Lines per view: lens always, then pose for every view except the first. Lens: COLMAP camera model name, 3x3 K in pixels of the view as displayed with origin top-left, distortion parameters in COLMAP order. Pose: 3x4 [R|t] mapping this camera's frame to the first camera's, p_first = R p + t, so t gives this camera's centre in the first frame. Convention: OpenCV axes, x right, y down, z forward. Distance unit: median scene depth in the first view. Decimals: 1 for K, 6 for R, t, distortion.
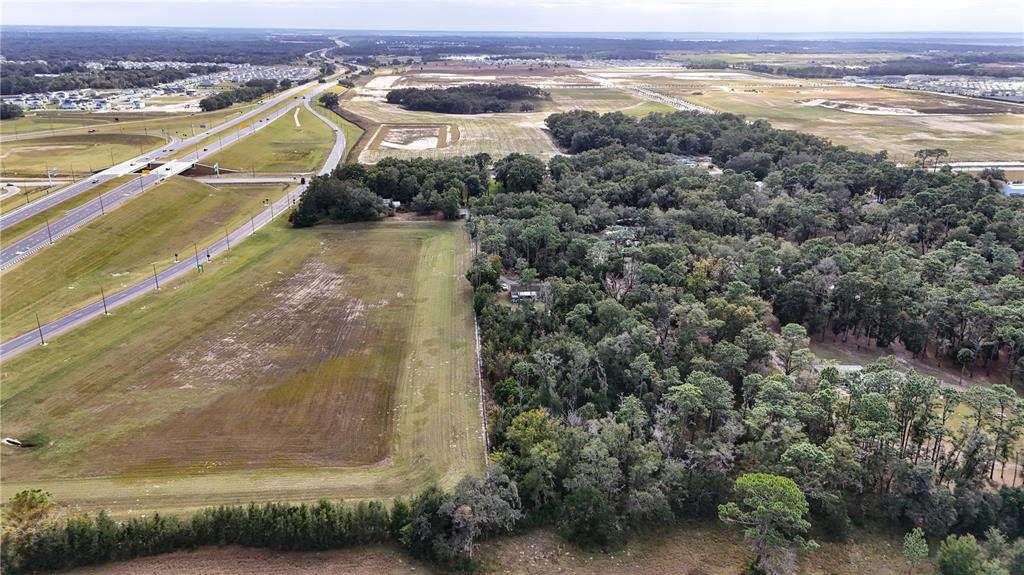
lens RADIAL K [[752.5, 0, 512.0], [0, 752.5, 287.5], [0, 0, 1]] dist [0.081023, -0.080800]
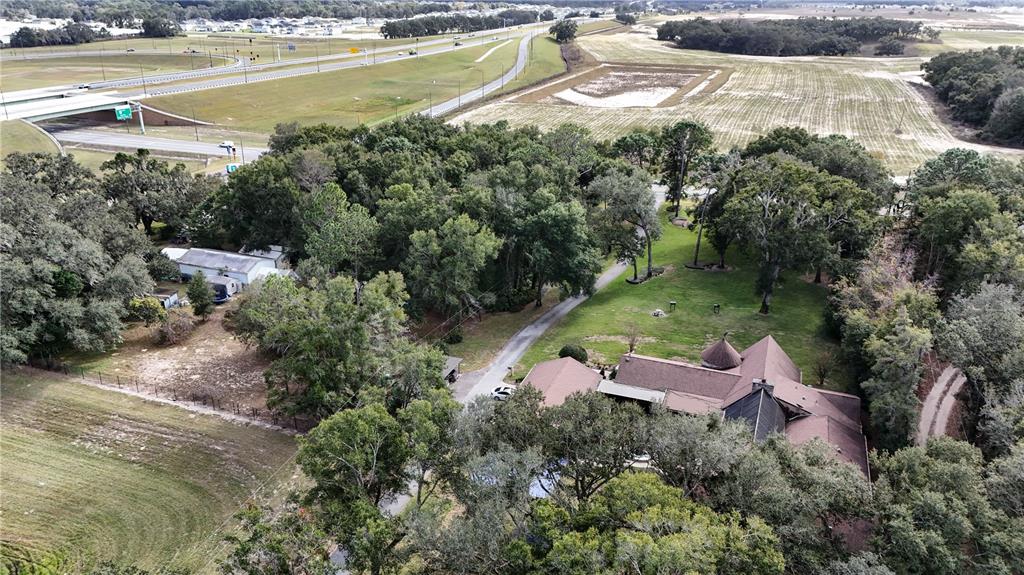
lens RADIAL K [[752.5, 0, 512.0], [0, 752.5, 287.5], [0, 0, 1]] dist [0.081023, -0.080800]
pose [[0.905750, 0.159268, -0.392749, 0.023112], [-0.141878, 0.987179, 0.073125, -0.089080], [0.399360, -0.010511, 0.916734, 0.492095]]
